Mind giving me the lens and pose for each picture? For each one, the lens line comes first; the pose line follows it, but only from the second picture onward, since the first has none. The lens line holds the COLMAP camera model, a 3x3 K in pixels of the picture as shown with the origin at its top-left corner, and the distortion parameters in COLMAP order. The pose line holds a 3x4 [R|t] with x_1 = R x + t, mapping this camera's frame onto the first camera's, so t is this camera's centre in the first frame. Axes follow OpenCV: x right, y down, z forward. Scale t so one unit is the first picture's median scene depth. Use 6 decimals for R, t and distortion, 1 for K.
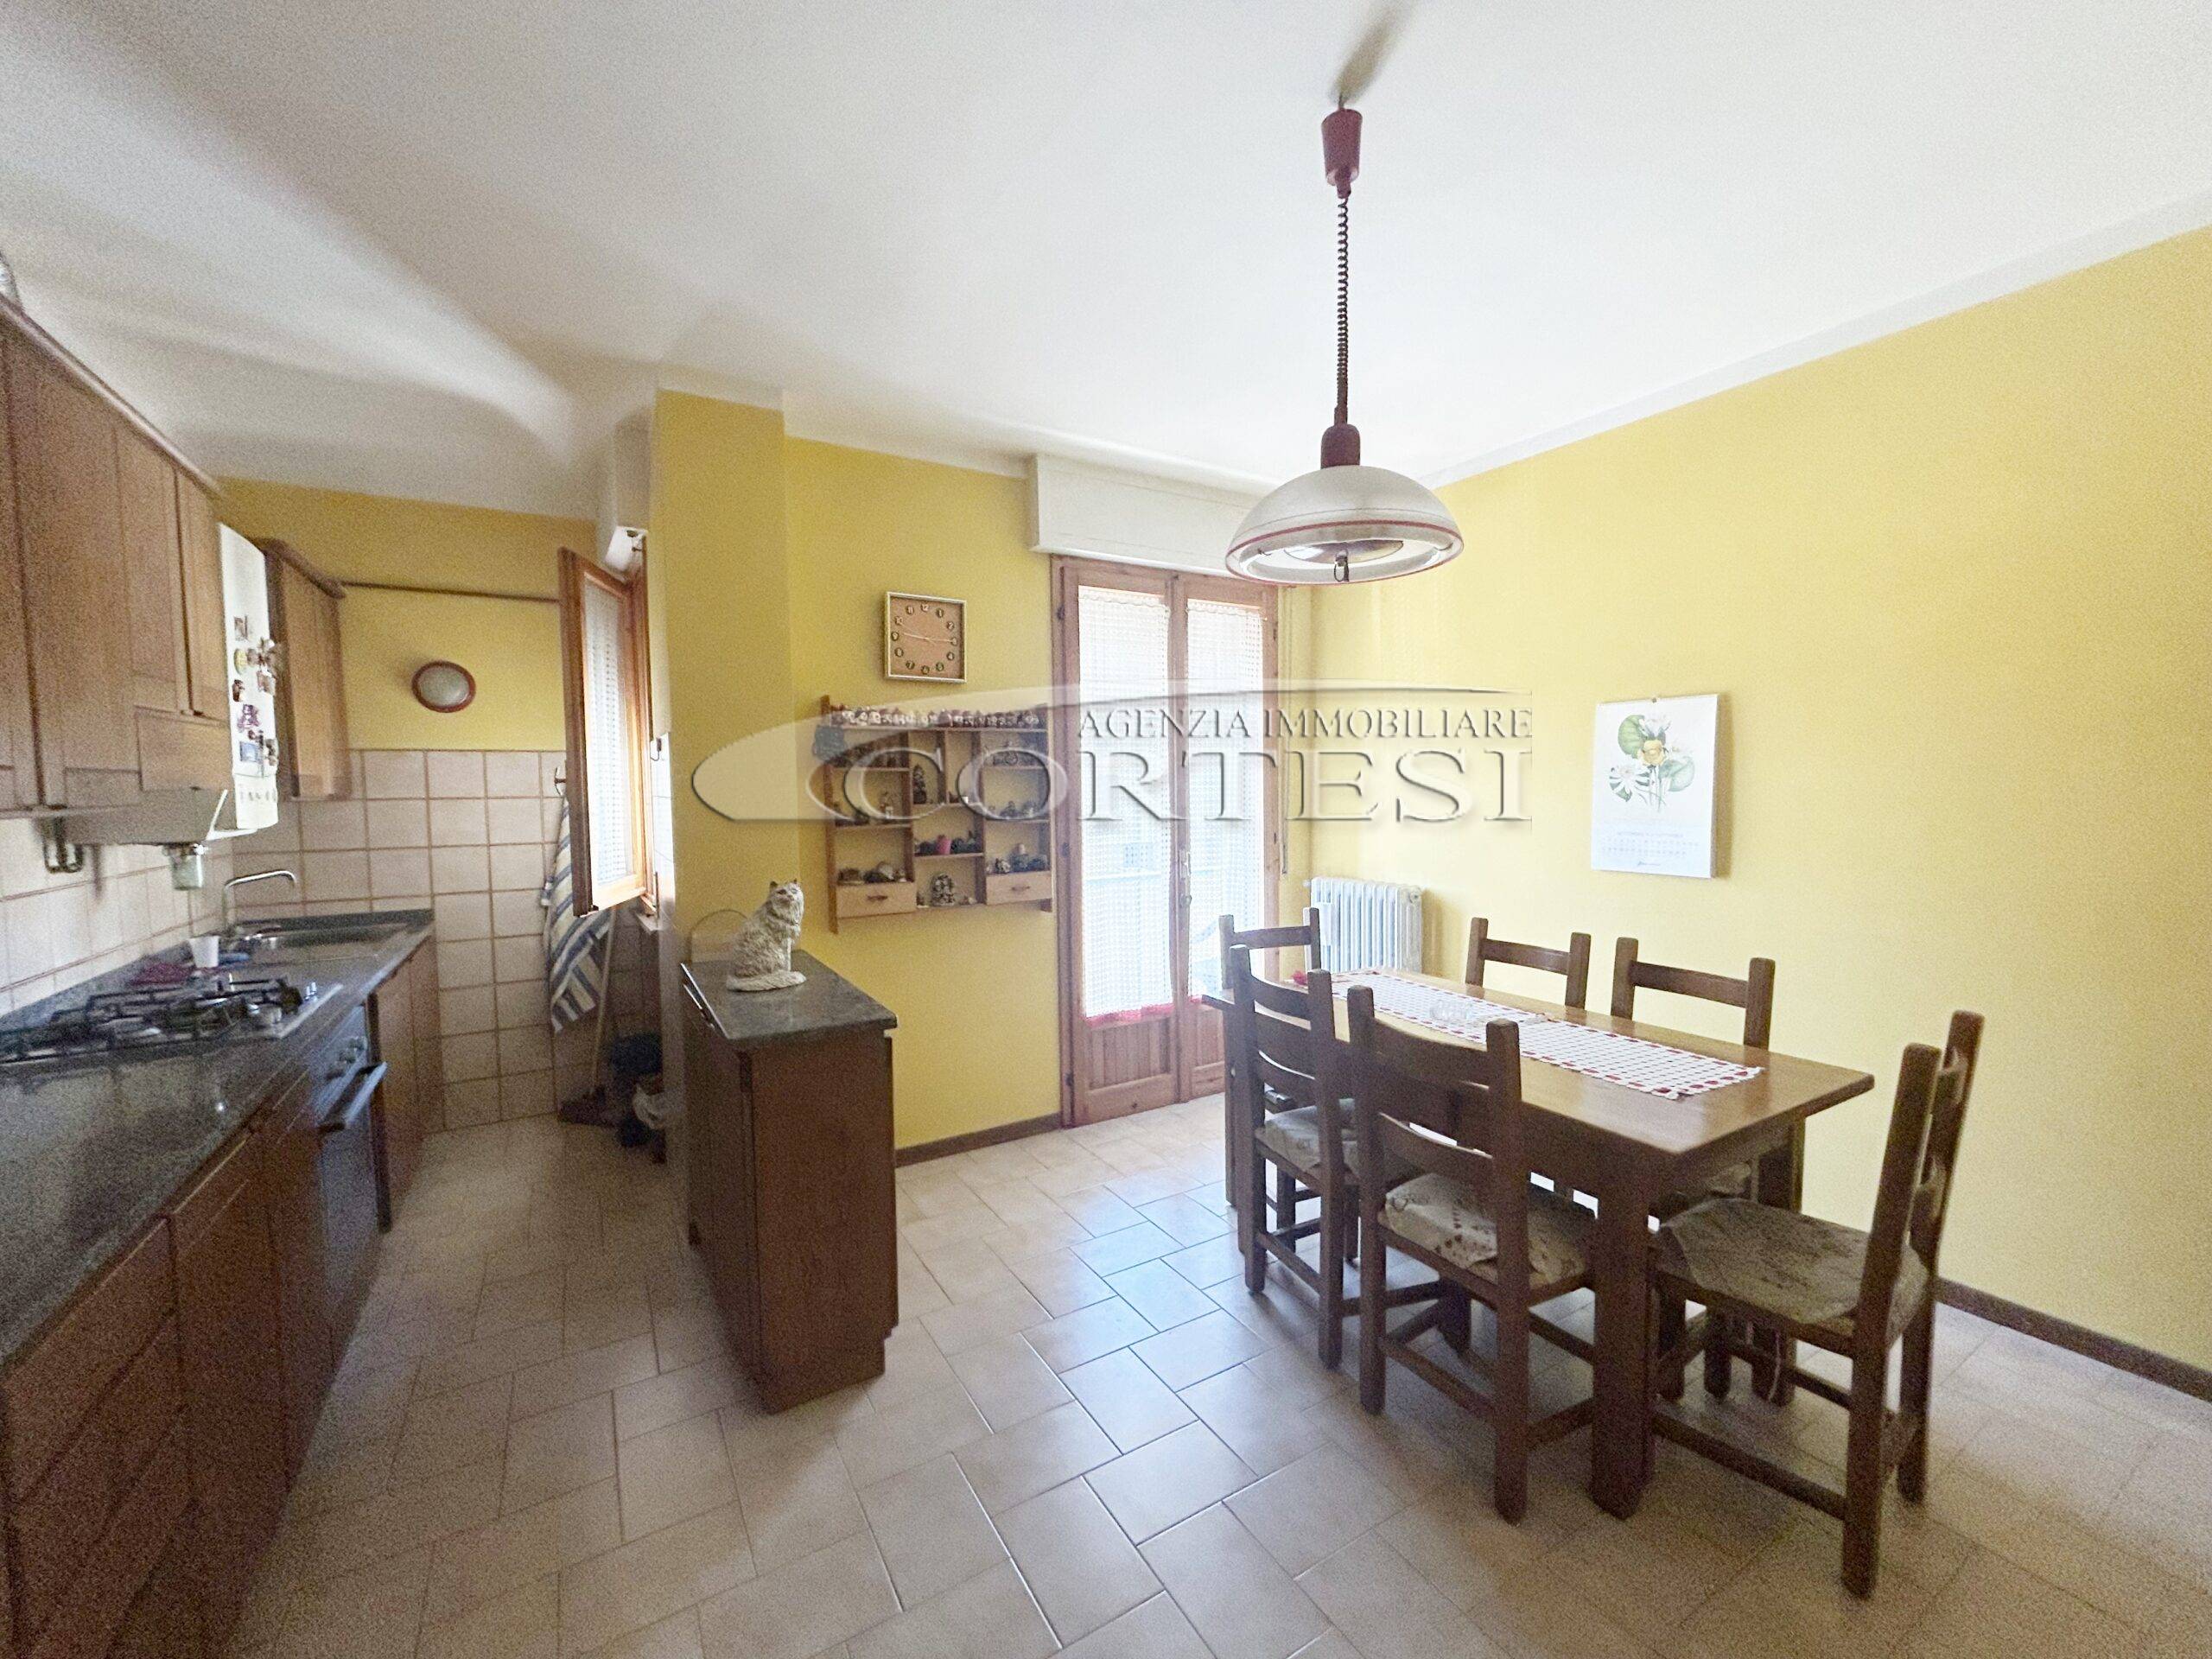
lens RADIAL K [[890.8, 0, 1109.9], [0, 890.8, 835.5], [0, 0, 1]] dist [-0.001038, -0.000380]
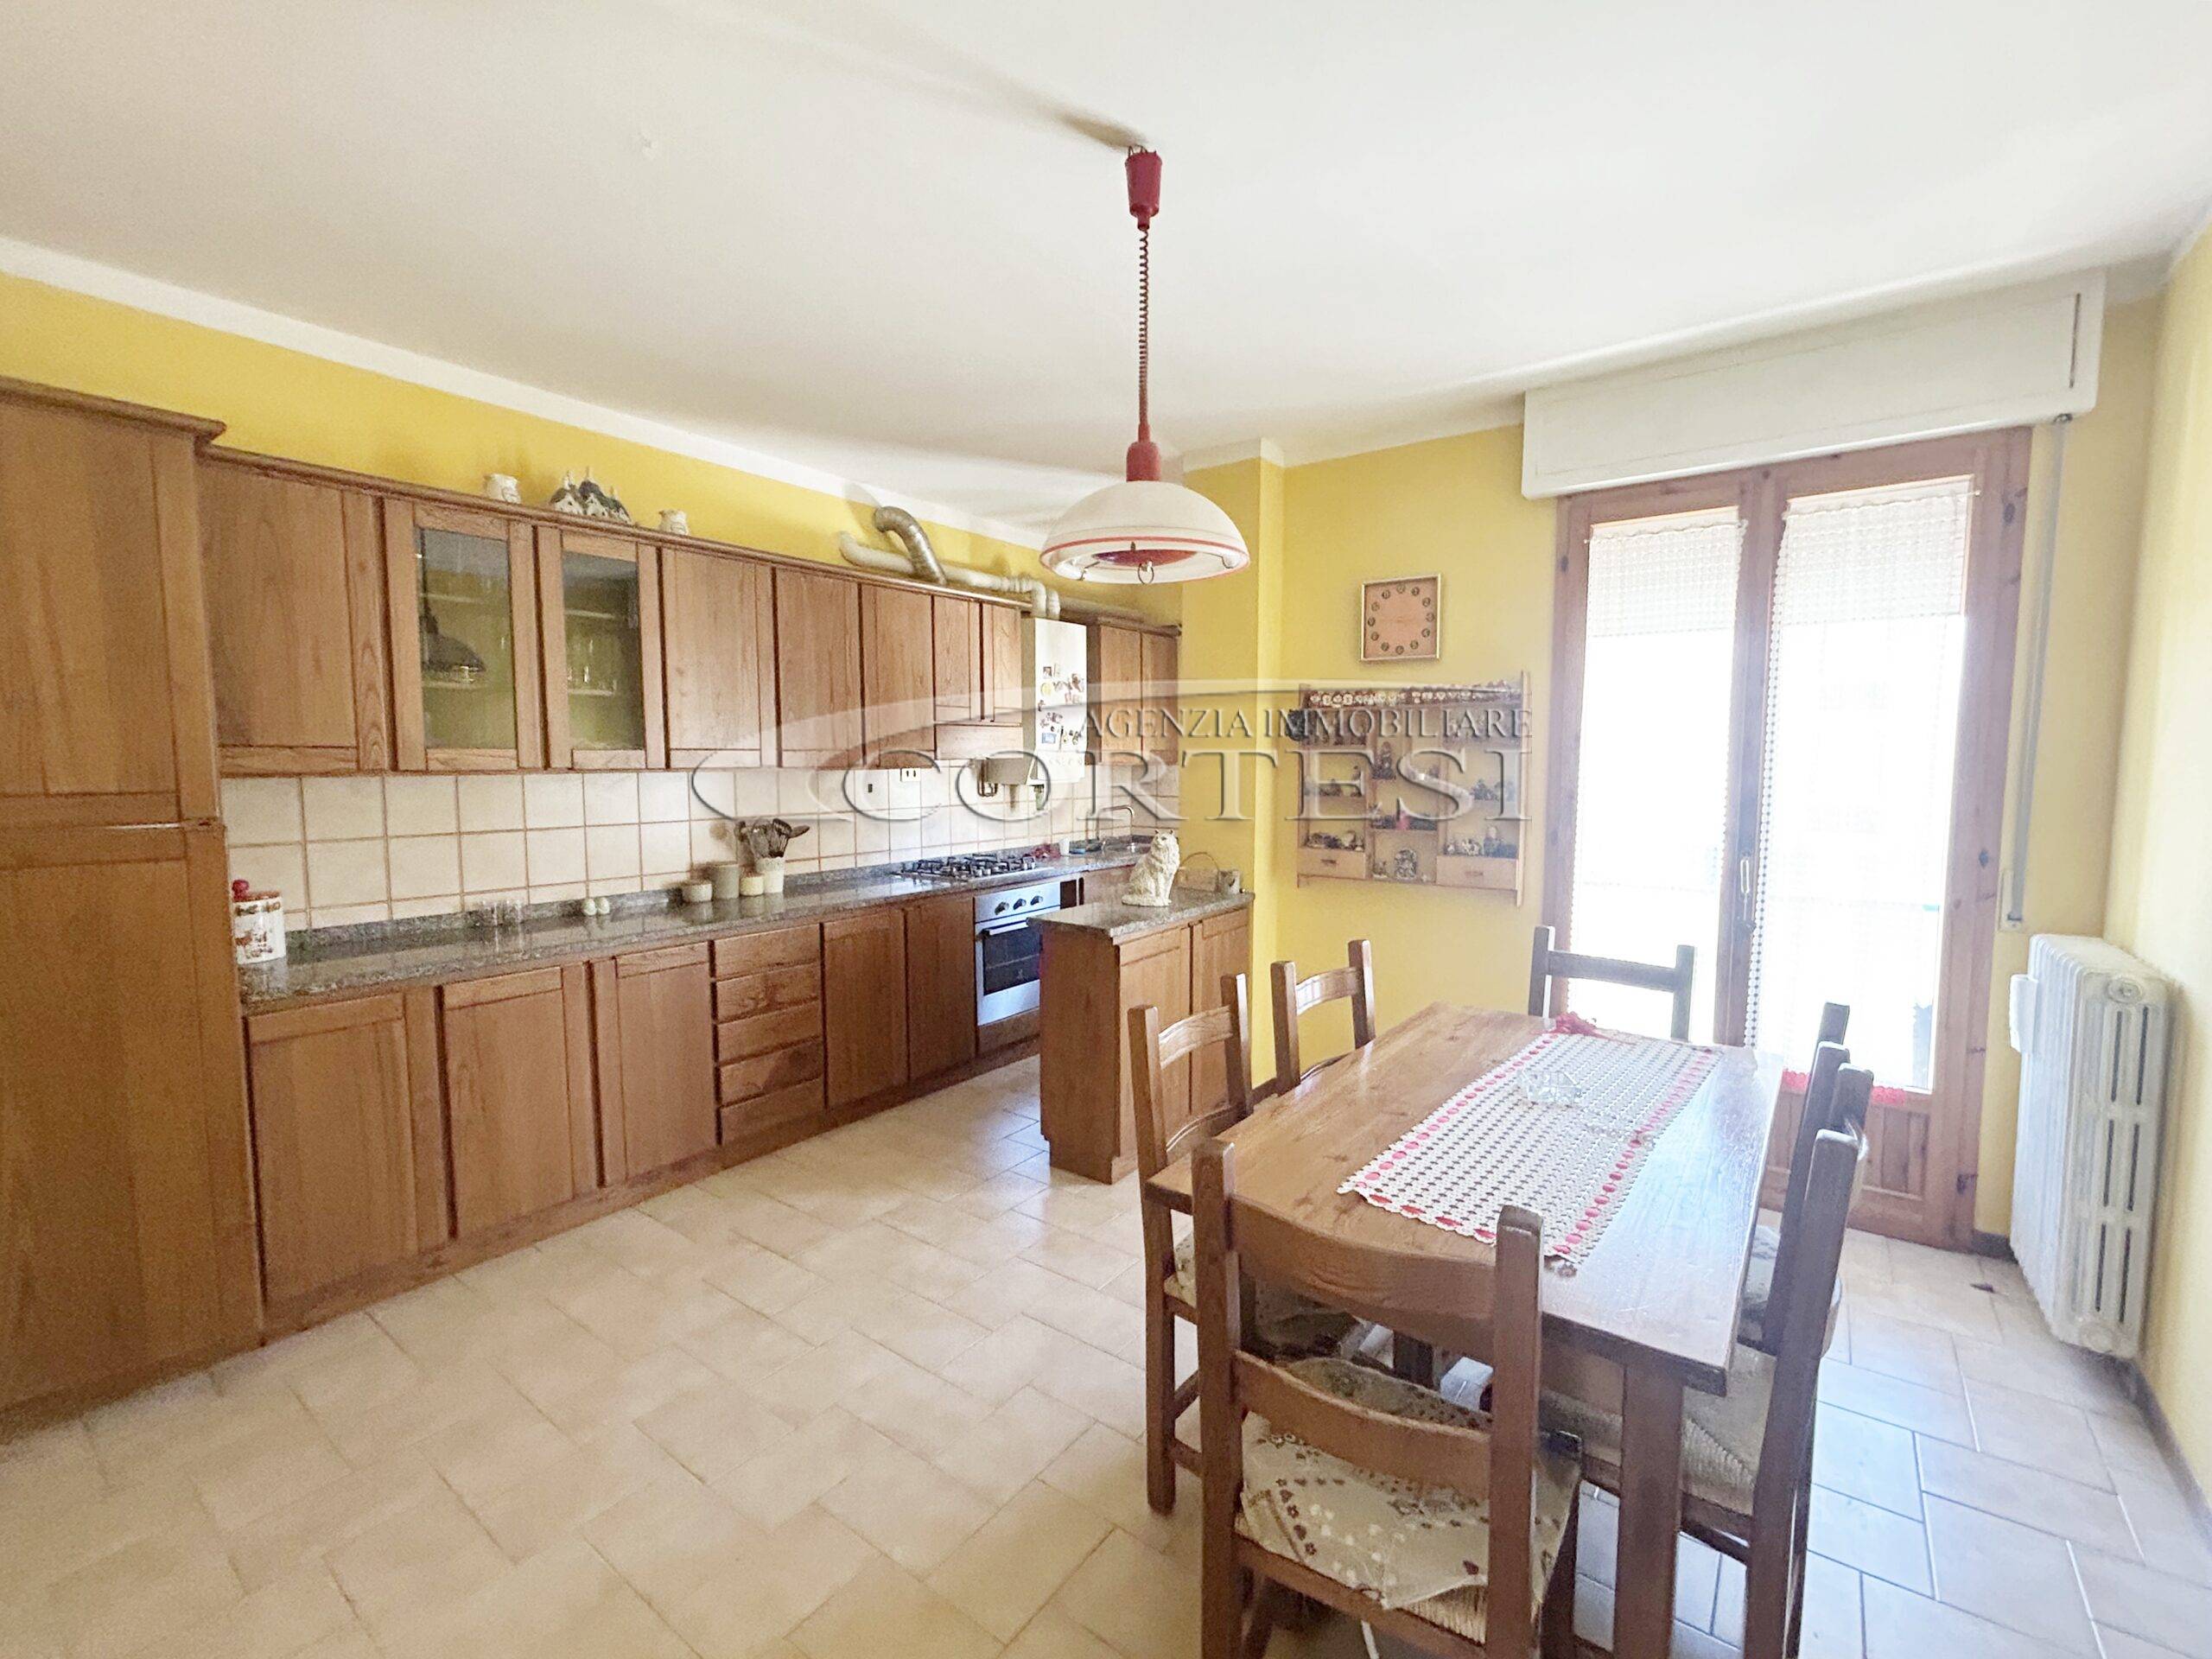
lens RADIAL K [[952.0, 0, 1110.2], [0, 952.0, 834.4], [0, 0, 1]] dist [-0.000467, -0.000167]
pose [[0.377161, 0.085389, -0.922203, 0.694297], [-0.060098, 0.995899, 0.067634, -0.026448], [0.924196, 0.029914, 0.380746, 0.270753]]
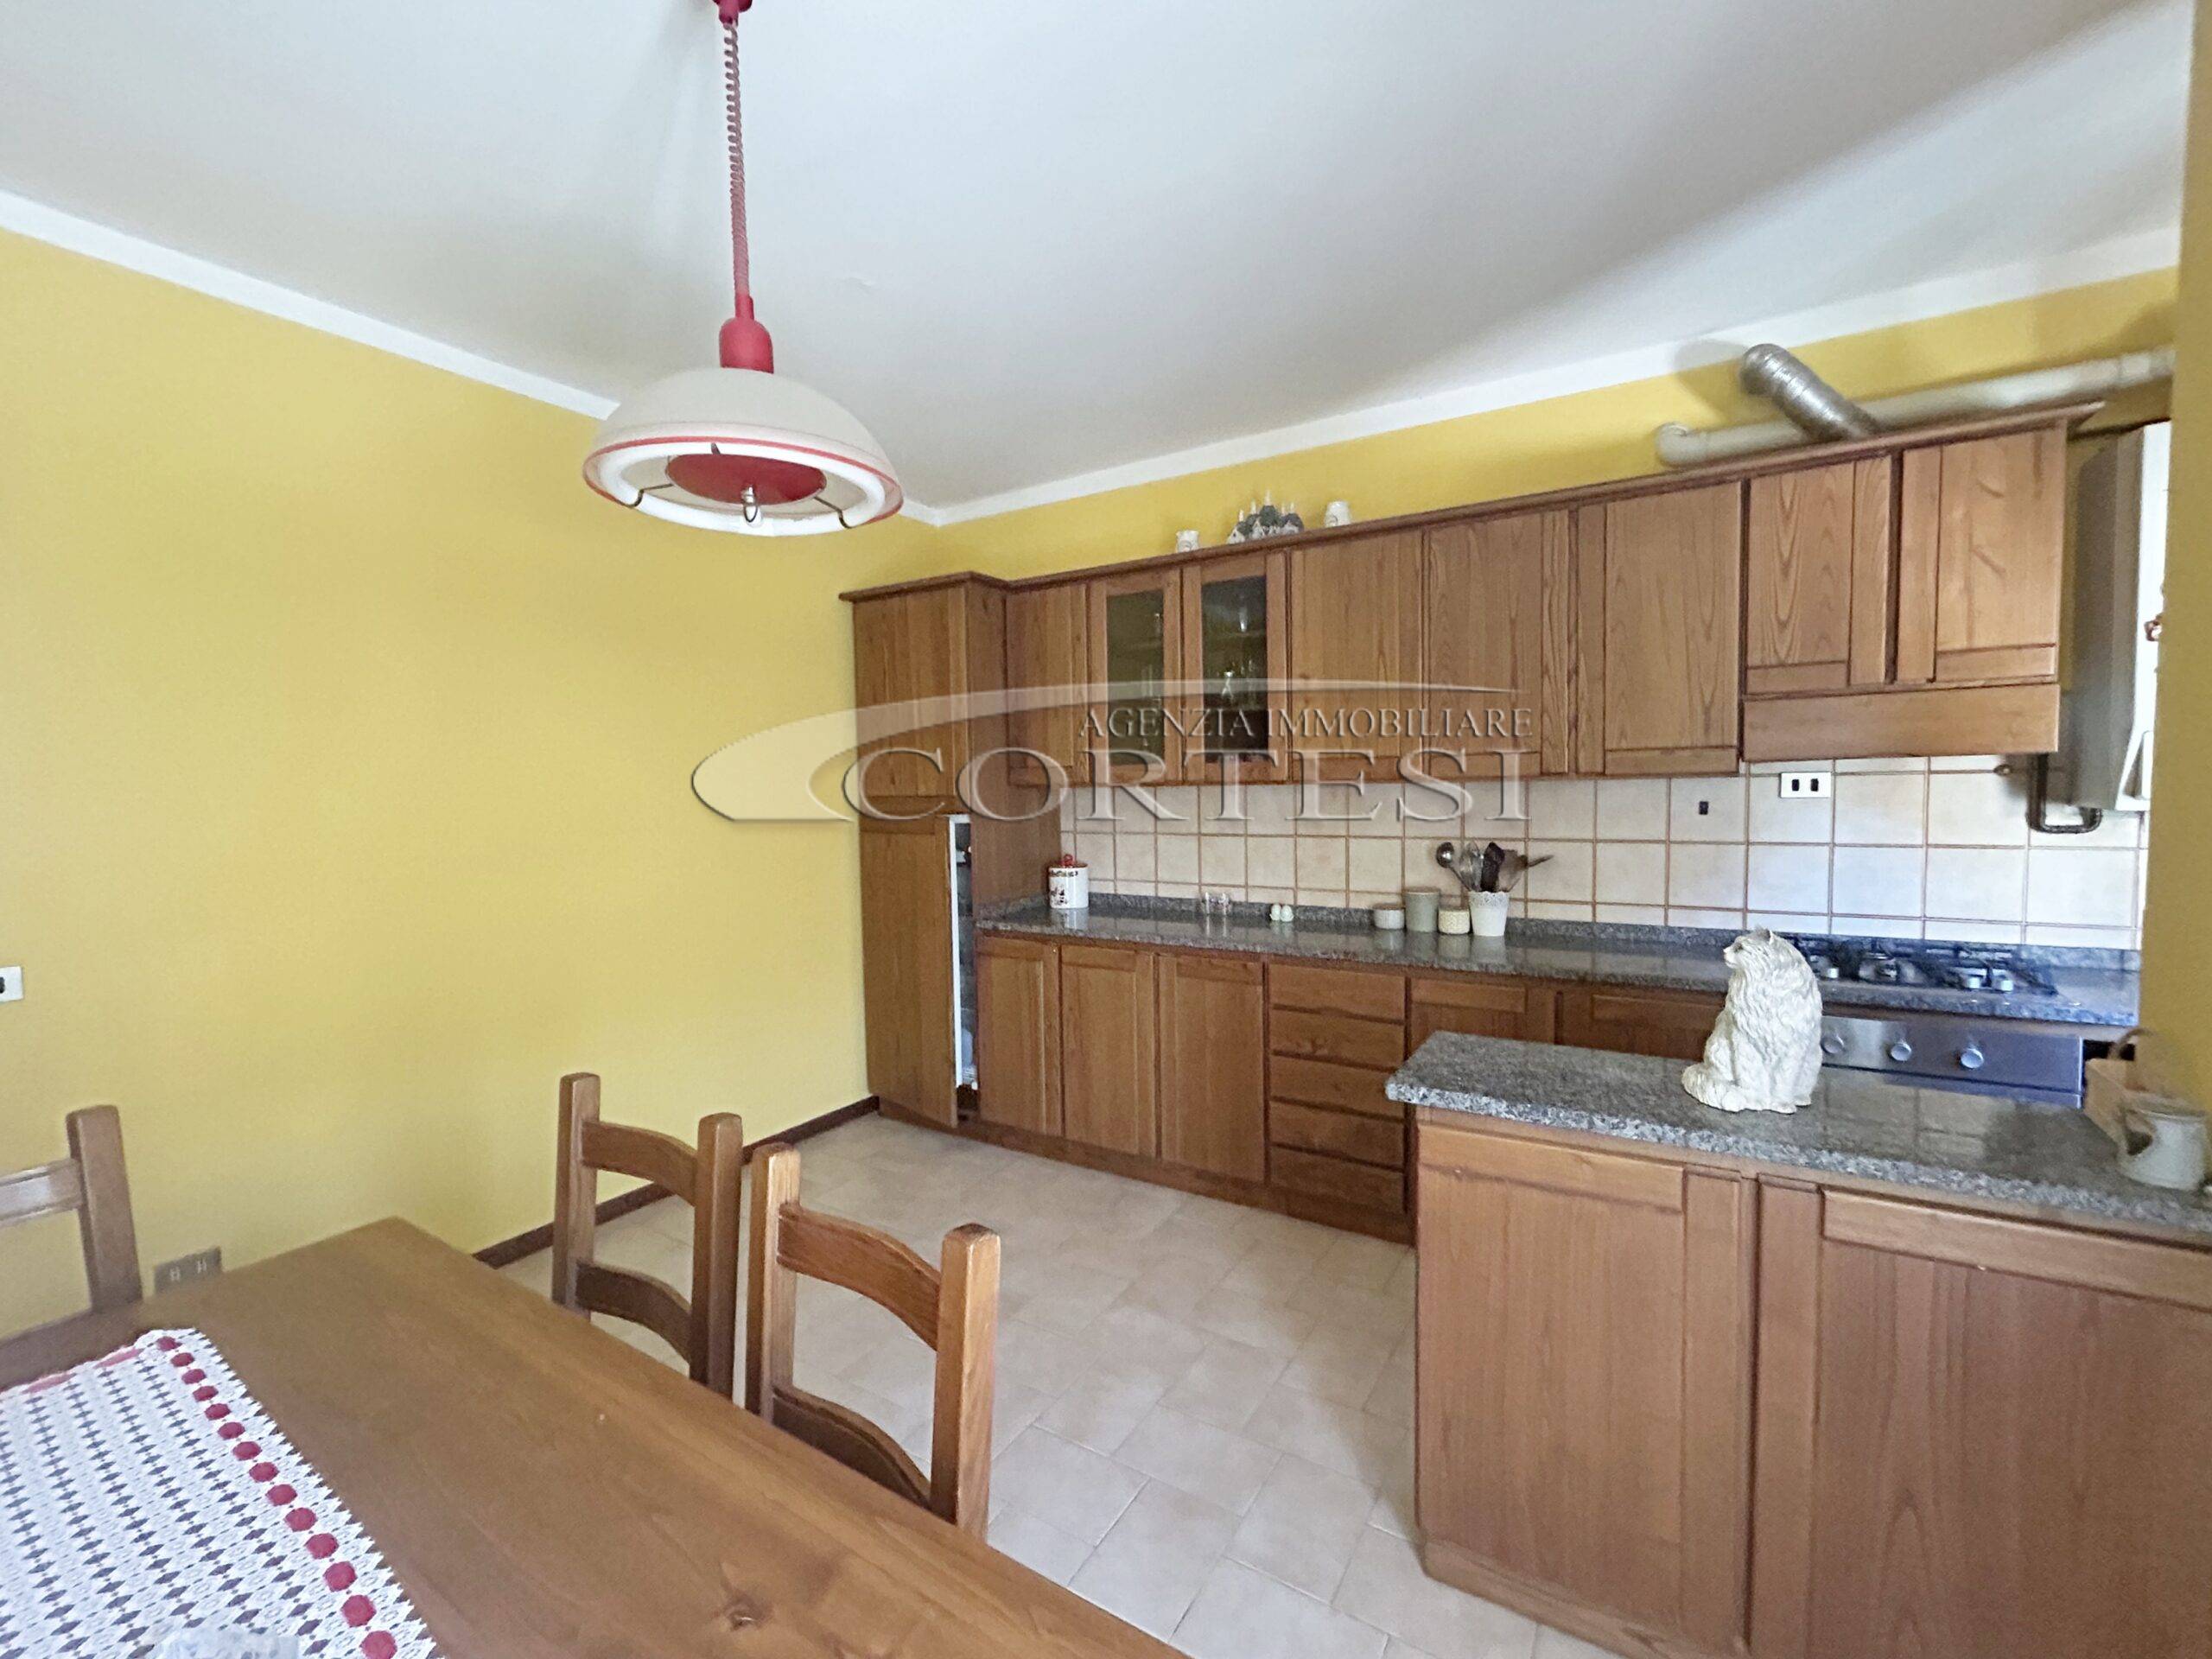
lens RADIAL K [[931.7, 0, 1112.7], [0, 931.7, 837.1], [0, 0, 1]] dist [0.000782, 0.000178]
pose [[-0.893079, 0.054847, -0.446544, 0.183917], [0.001047, 0.992792, 0.119847, -0.055603], [0.449899, 0.106565, -0.886699, 0.970986]]
